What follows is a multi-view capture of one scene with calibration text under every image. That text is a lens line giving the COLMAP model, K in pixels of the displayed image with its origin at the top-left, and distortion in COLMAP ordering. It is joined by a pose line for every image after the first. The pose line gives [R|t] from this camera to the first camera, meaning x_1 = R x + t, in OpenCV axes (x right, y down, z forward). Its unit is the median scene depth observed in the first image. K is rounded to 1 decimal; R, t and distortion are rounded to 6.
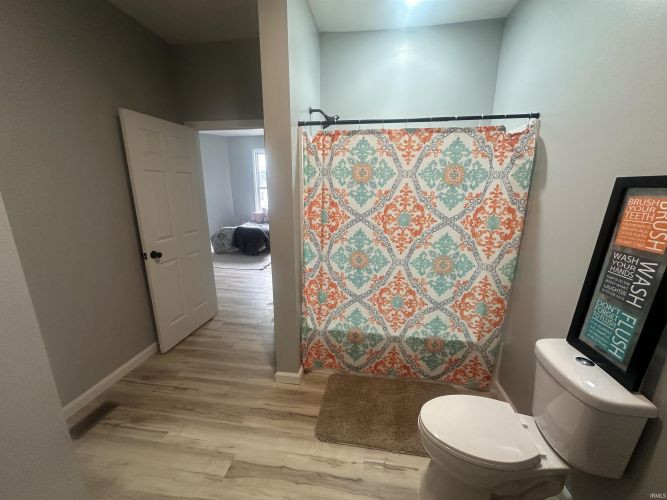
lens RADIAL K [[270.2, 0, 335.3], [0, 270.2, 248.8], [0, 0, 1]] dist [-0.001541, -0.000029]
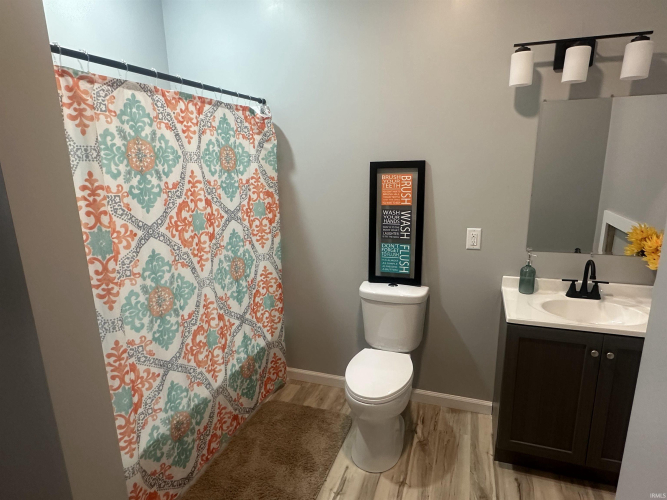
lens RADIAL K [[390.5, 0, 333.5], [0, 390.5, 250.0], [0, 0, 1]] dist [-0.002162, -0.000029]
pose [[0.193796, -0.226869, 0.954449, -0.683376], [0.245940, 0.953061, 0.176602, -0.135257], [-0.949714, 0.200513, 0.240496, 0.452904]]
